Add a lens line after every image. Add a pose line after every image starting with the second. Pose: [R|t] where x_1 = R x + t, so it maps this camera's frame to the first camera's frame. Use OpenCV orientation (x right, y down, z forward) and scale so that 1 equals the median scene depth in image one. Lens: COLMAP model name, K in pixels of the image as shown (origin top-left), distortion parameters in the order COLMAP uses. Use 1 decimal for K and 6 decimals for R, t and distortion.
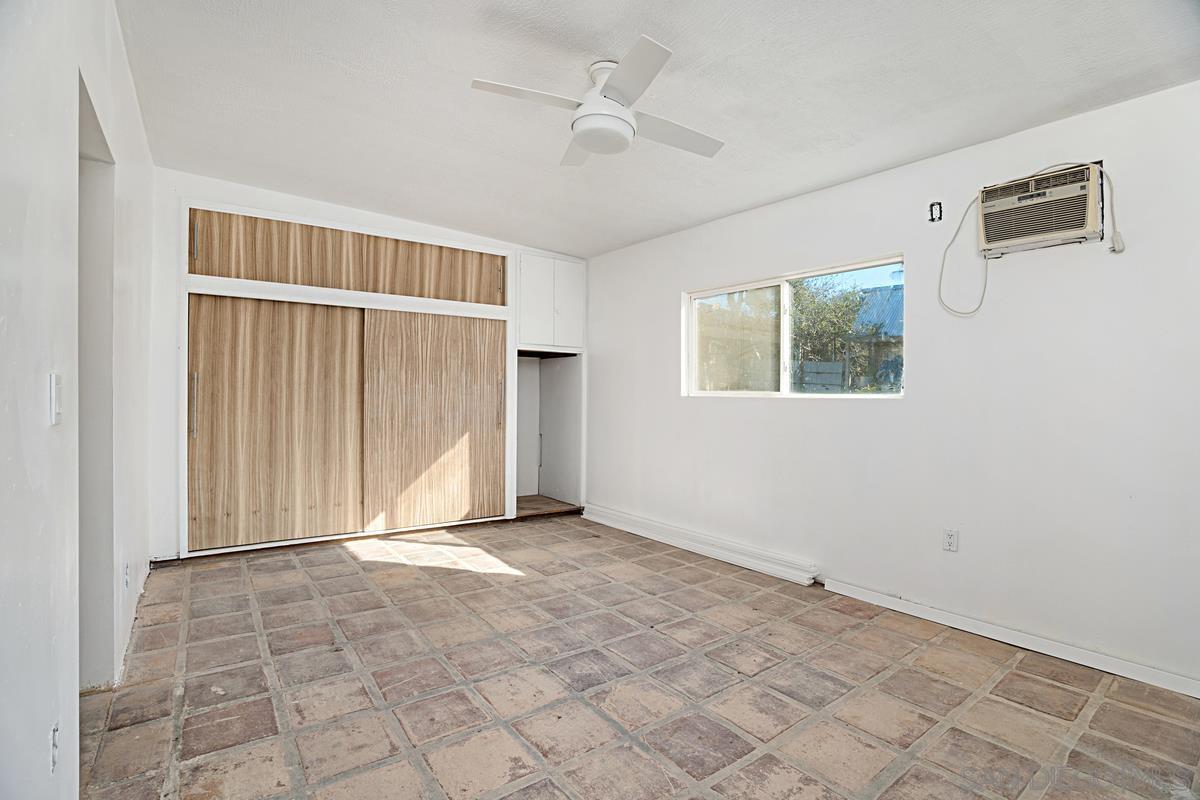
lens RADIAL K [[565.2, 0, 600.0], [0, 565.2, 400.0], [0, 0, 1]] dist [-0.093657, 0.027344]
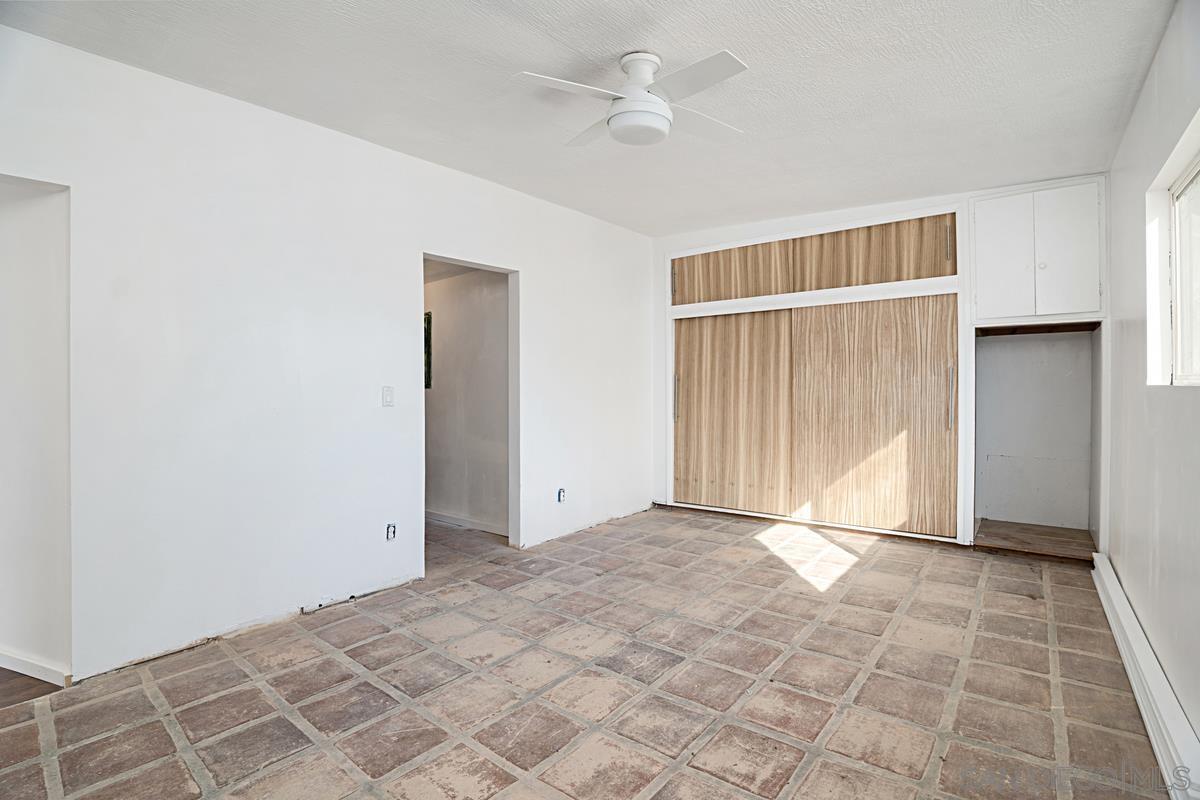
lens RADIAL K [[551.9, 0, 600.0], [0, 551.9, 400.0], [0, 0, 1]] dist [-0.080843, 0.018540]
pose [[0.259820, 0.005784, -0.965640, 0.553305], [0.004237, 0.999966, 0.007130, 0.002418], [0.965648, -0.005944, 0.259786, 0.412705]]
